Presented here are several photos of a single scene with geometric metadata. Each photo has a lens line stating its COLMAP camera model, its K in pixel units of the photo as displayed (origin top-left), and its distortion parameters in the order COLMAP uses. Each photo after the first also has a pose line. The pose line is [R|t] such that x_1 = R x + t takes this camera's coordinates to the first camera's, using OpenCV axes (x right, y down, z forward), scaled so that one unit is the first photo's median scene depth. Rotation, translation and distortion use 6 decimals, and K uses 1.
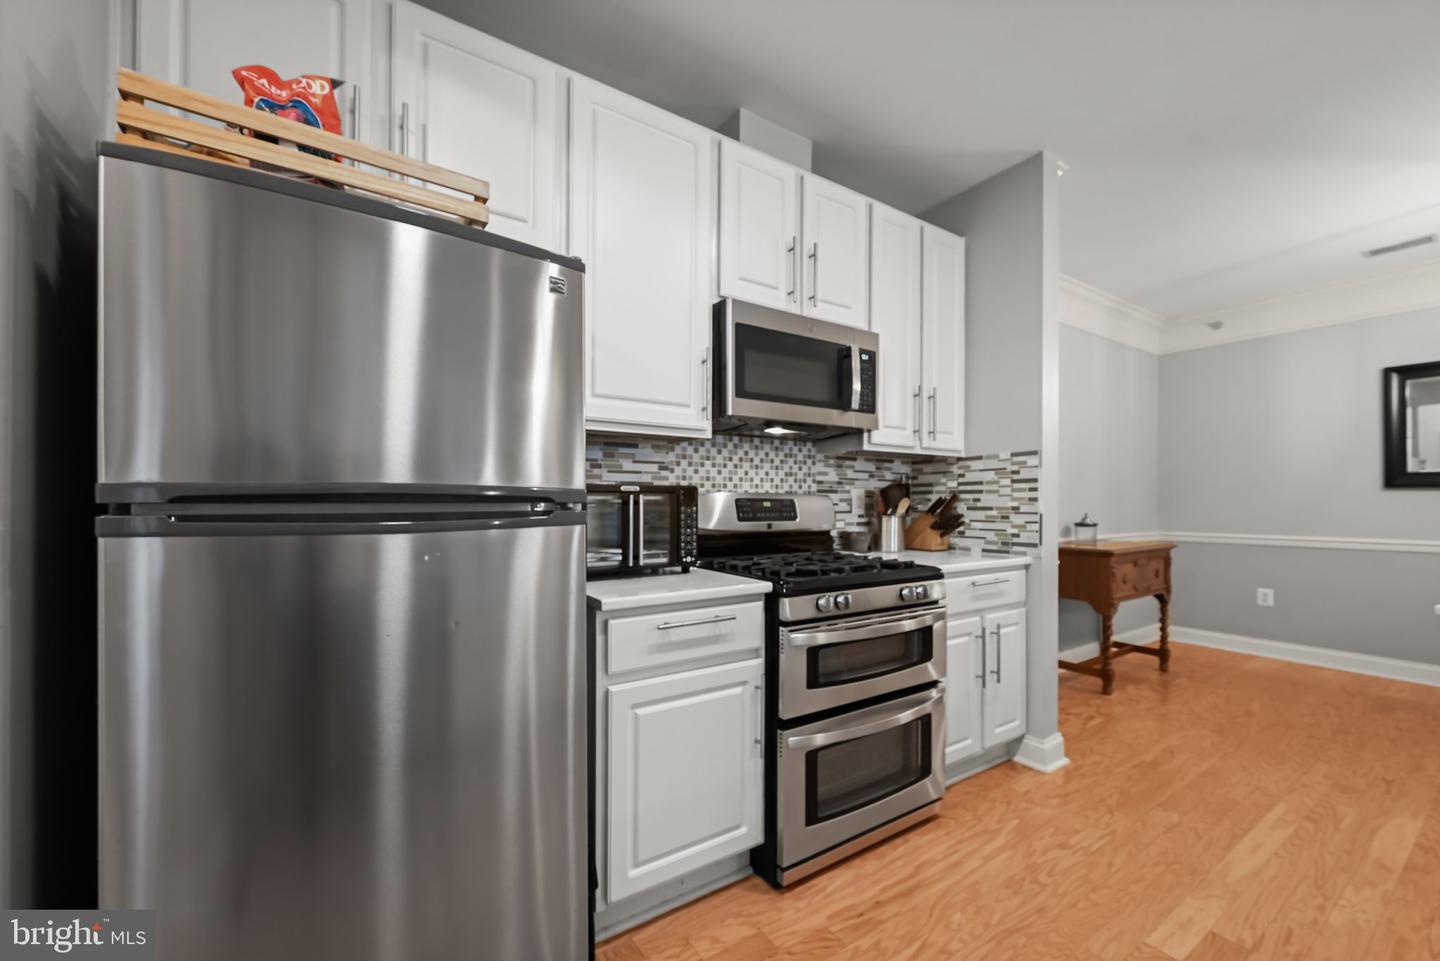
lens RADIAL K [[560.7, 0, 727.4], [0, 560.7, 493.2], [0, 0, 1]] dist [-0.002643, -0.000619]
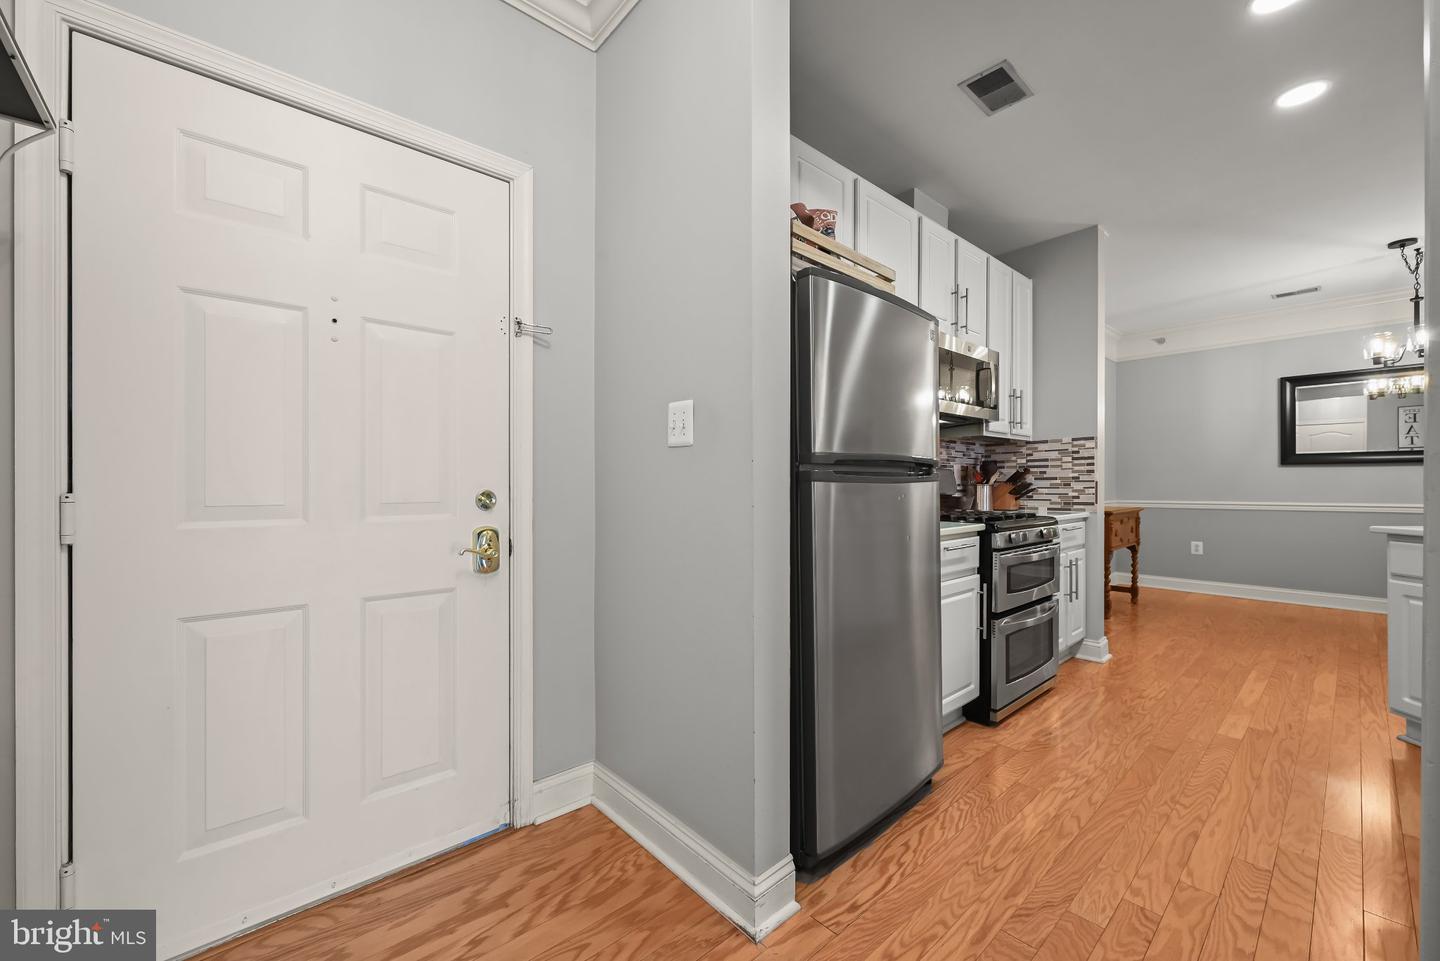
lens RADIAL K [[560.7, 0, 710.9], [0, 560.7, 479.2], [0, 0, 1]] dist [-0.002643, -0.000619]
pose [[0.991664, -0.003948, 0.128787, -0.581032], [0.003300, 0.999981, 0.005245, 0.020208], [-0.128806, -0.004777, 0.991658, -0.274074]]
